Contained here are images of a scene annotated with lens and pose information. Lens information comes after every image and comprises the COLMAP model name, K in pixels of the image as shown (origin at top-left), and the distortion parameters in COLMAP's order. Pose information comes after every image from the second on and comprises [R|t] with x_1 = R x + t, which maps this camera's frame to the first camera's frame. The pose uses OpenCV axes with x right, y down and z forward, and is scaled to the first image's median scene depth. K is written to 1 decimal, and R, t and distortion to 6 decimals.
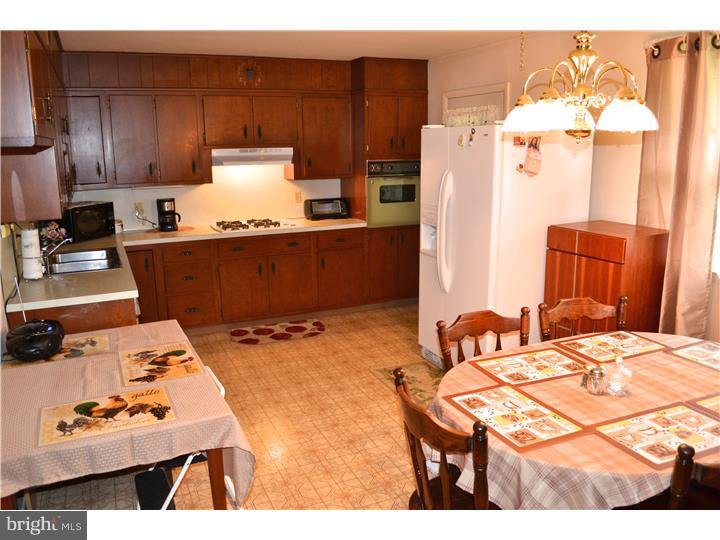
lens RADIAL K [[578.8, 0, 360.0], [0, 578.8, 270.0], [0, 0, 1]] dist [-0.077953, 0.000623]
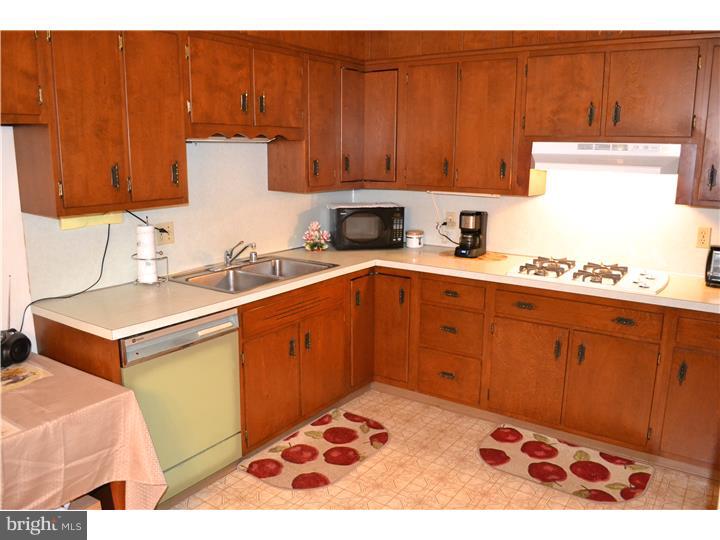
lens RADIAL K [[578.8, 0, 360.0], [0, 578.8, 270.0], [0, 0, 1]] dist [-0.077953, 0.000623]
pose [[0.503634, 0.191442, -0.842438, 0.201422], [-0.195045, 0.975158, 0.104999, -0.100749], [0.841611, 0.111433, 0.528463, 0.513939]]
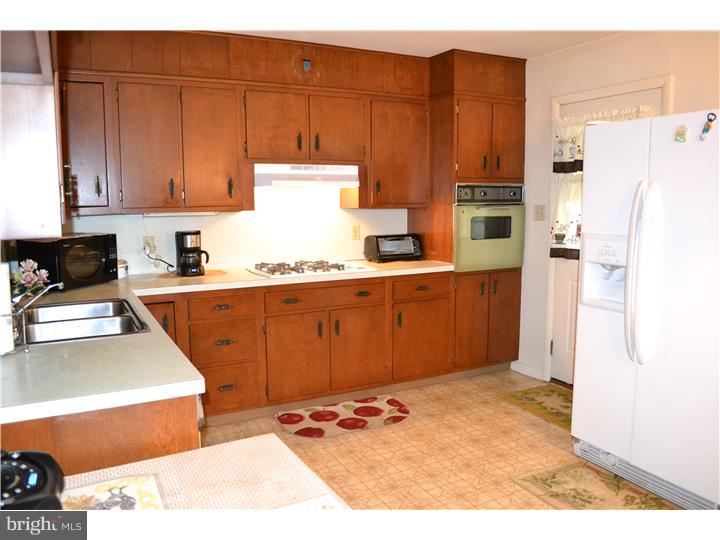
lens RADIAL K [[578.8, 0, 360.0], [0, 578.8, 270.0], [0, 0, 1]] dist [-0.077953, 0.000623]
pose [[0.998719, -0.001786, 0.050562, -0.159418], [0.006304, 0.995981, -0.089343, -0.009425], [-0.050199, 0.089547, 0.994717, 0.272309]]
